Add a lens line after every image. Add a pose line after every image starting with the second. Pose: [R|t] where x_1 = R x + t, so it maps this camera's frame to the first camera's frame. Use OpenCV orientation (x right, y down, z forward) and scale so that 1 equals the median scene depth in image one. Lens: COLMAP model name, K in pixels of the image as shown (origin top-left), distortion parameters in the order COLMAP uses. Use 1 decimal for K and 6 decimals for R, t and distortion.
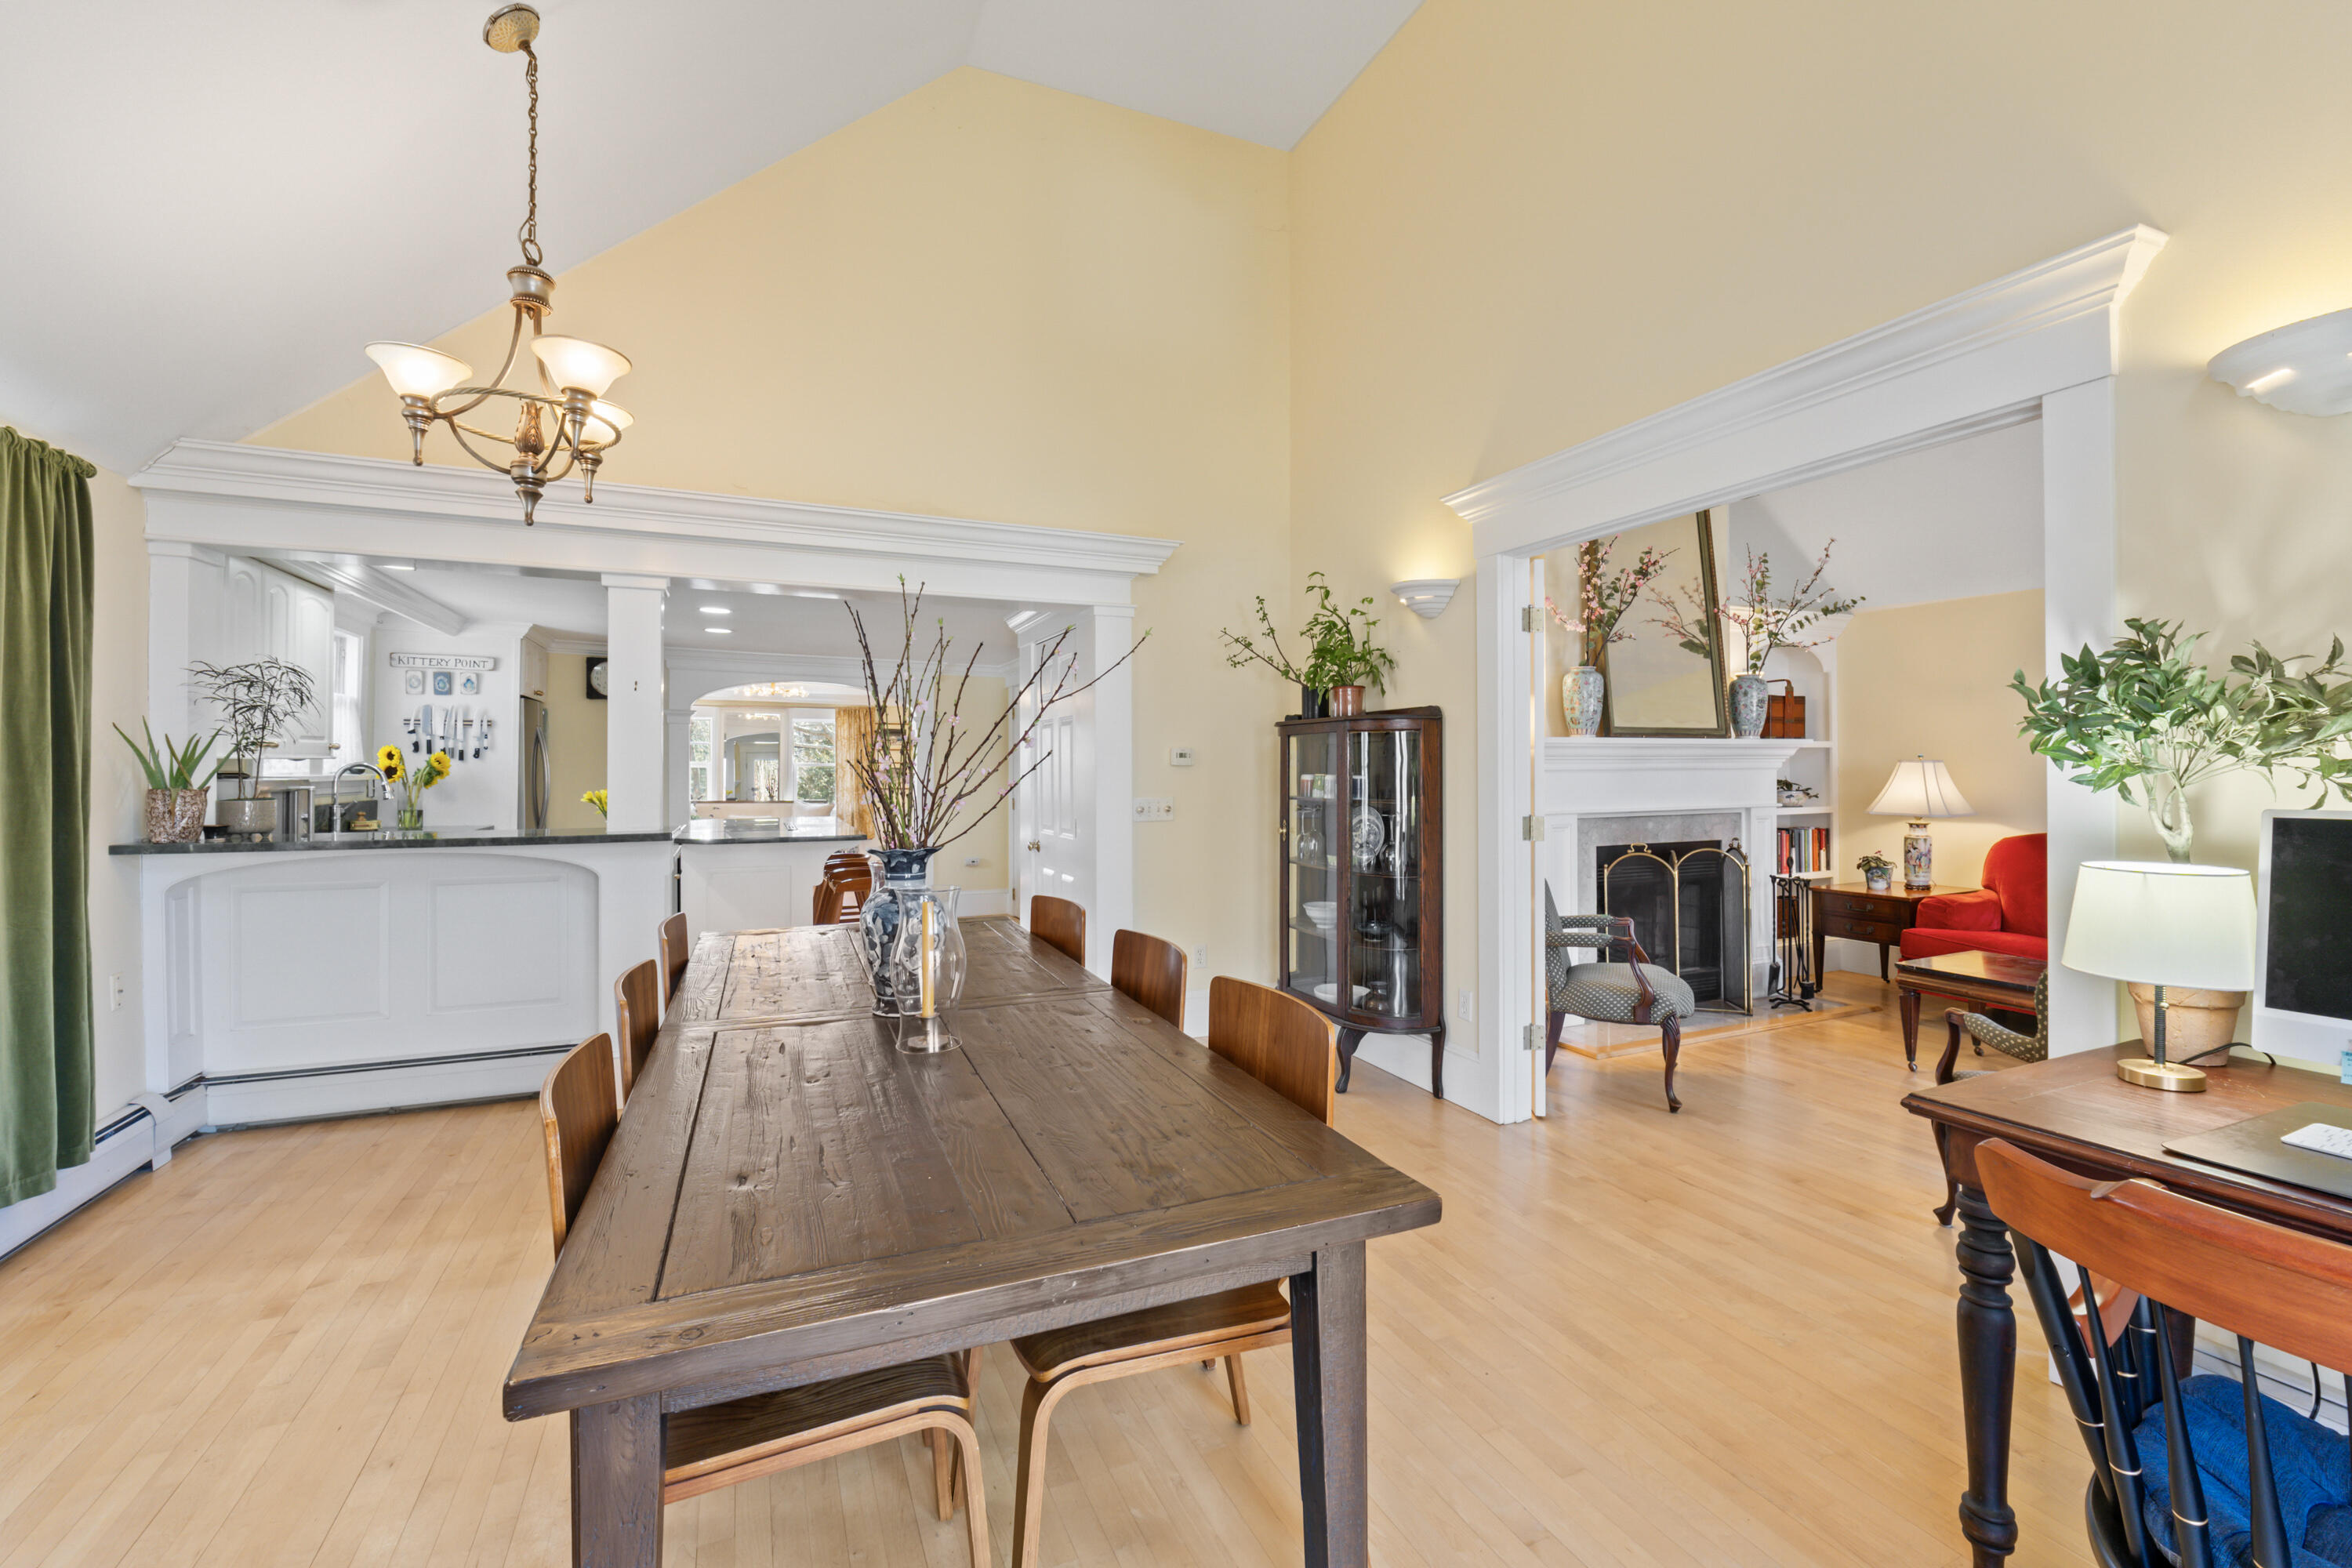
lens RADIAL K [[992.1, 0, 1170.0], [0, 992.1, 778.5], [0, 0, 1]] dist [-0.009481, -0.000043]
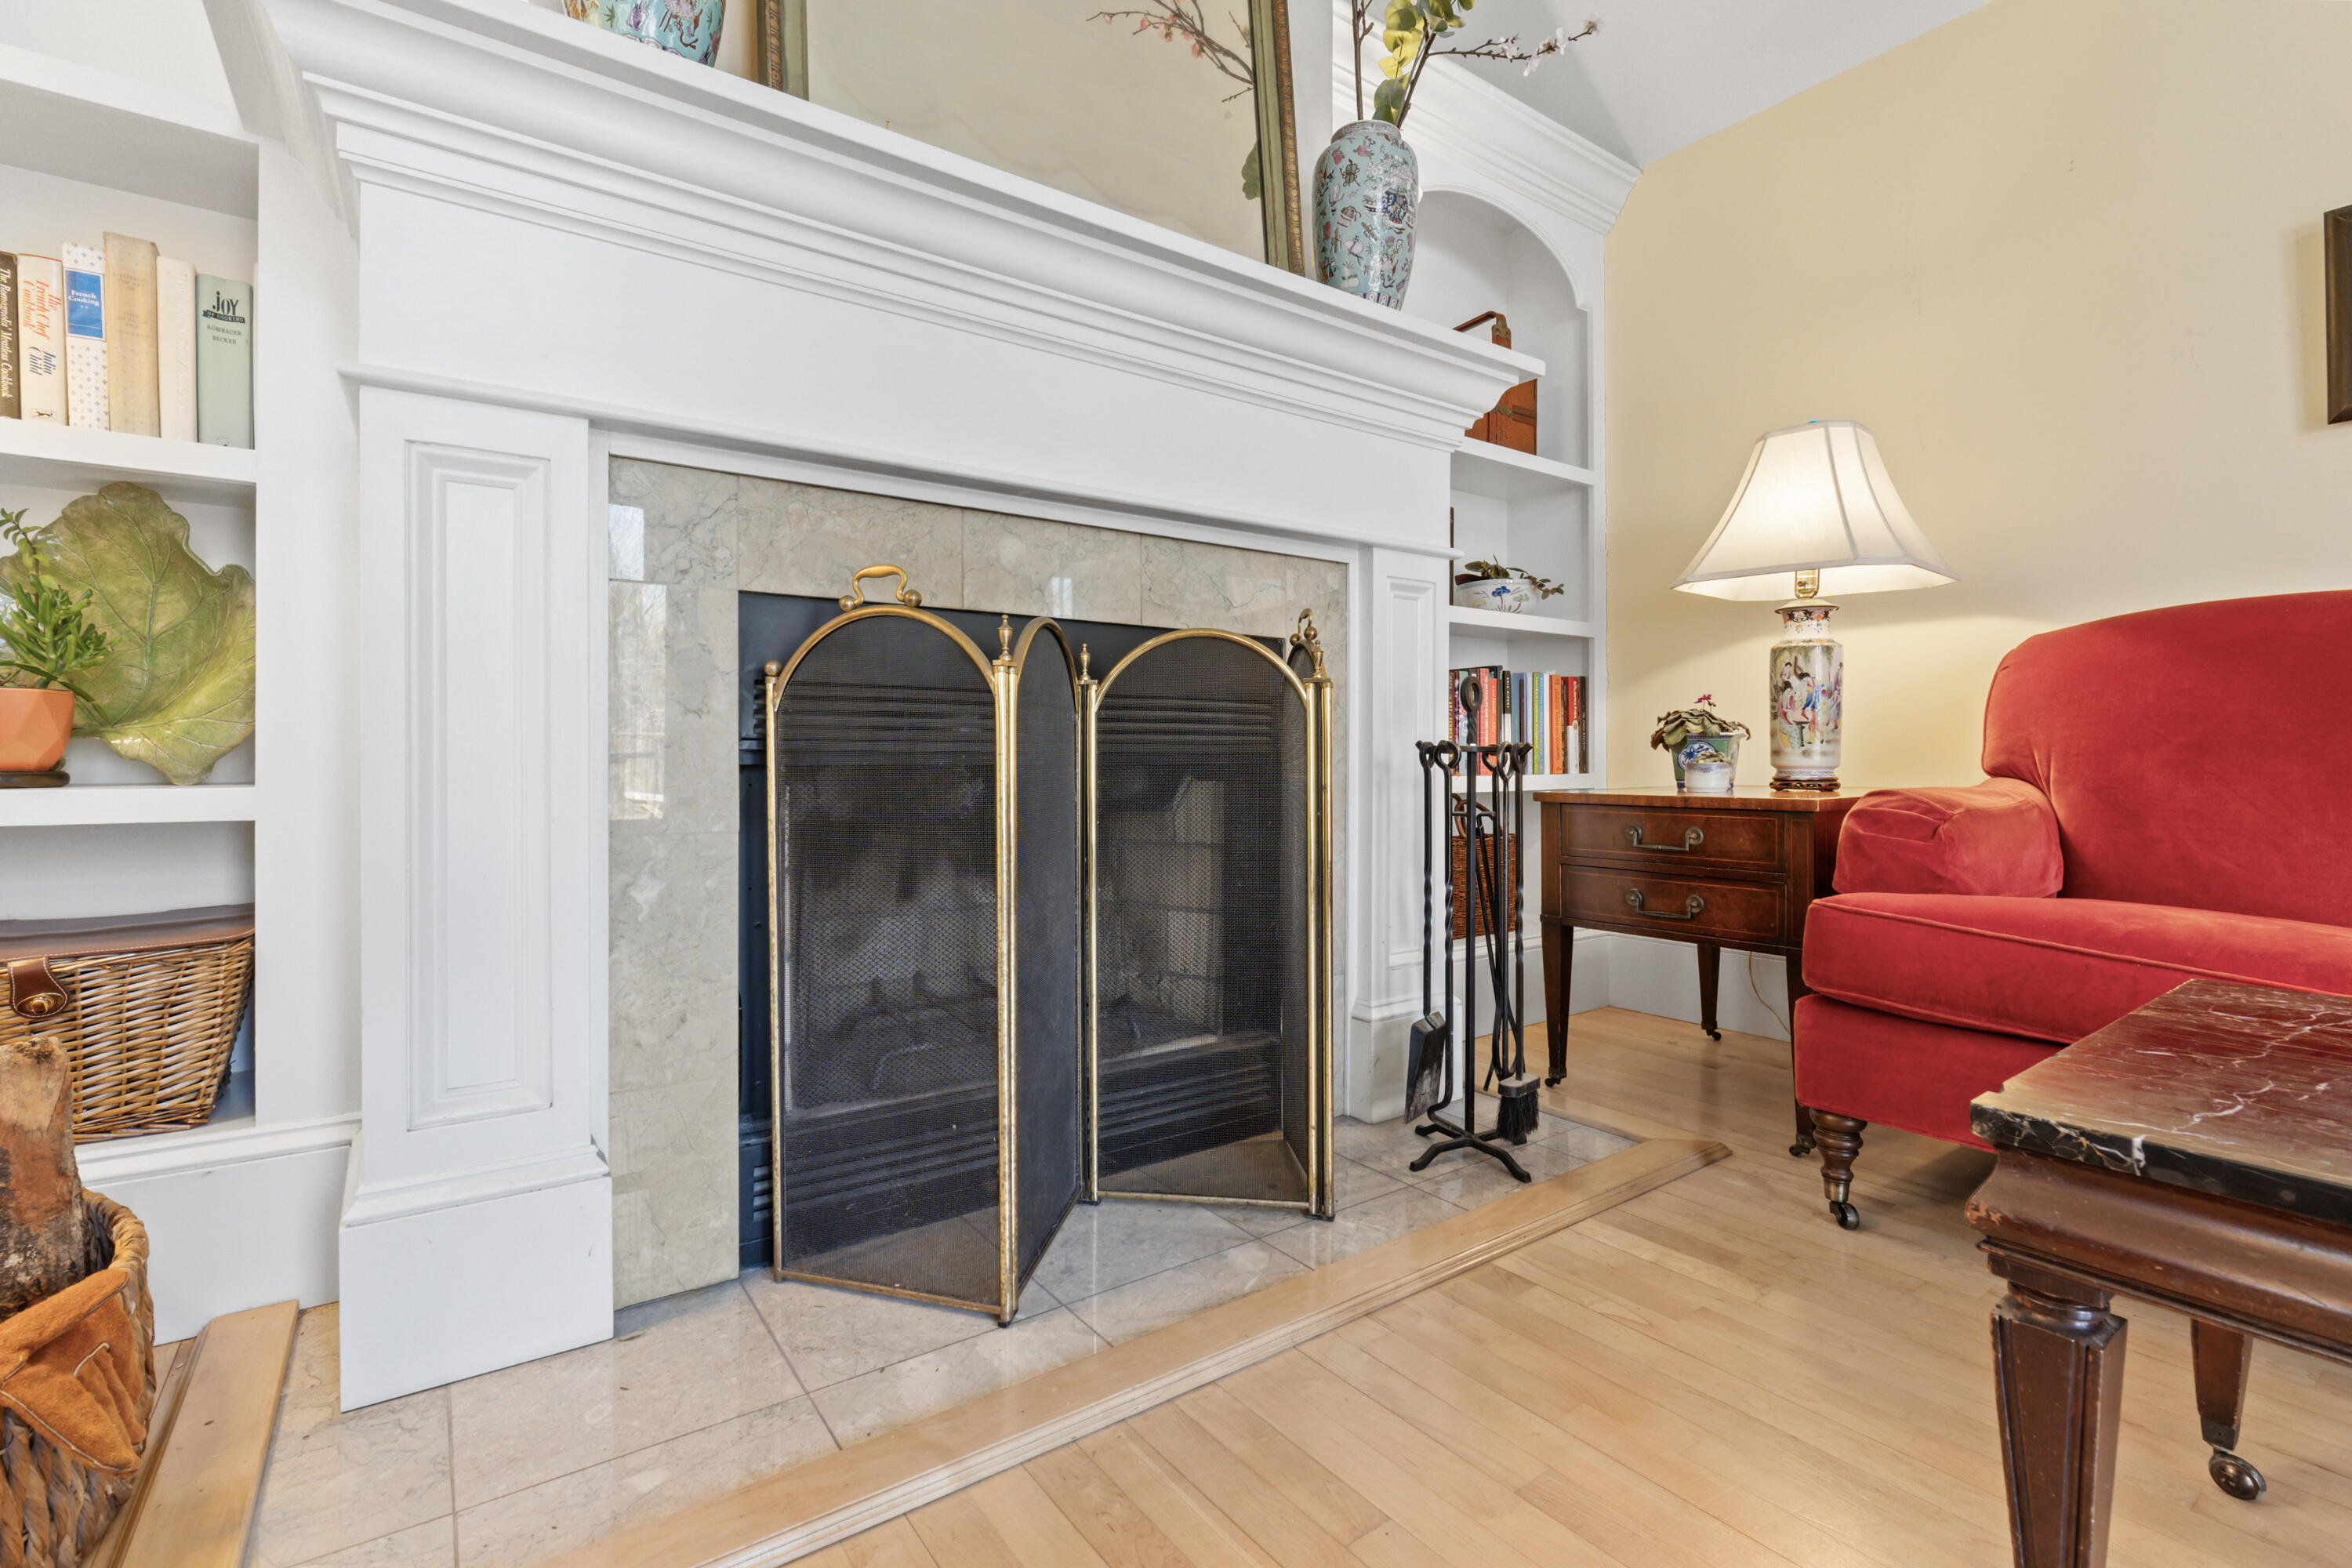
lens RADIAL K [[1077.0, 0, 1181.9], [0, 1077.0, 767.9], [0, 0, 1]] dist [-0.000547, 0.000102]
pose [[0.974782, 0.008095, 0.223013, 0.447674], [-0.007816, 0.999967, -0.002134, 0.105915], [-0.223023, 0.000337, 0.974813, 0.666232]]
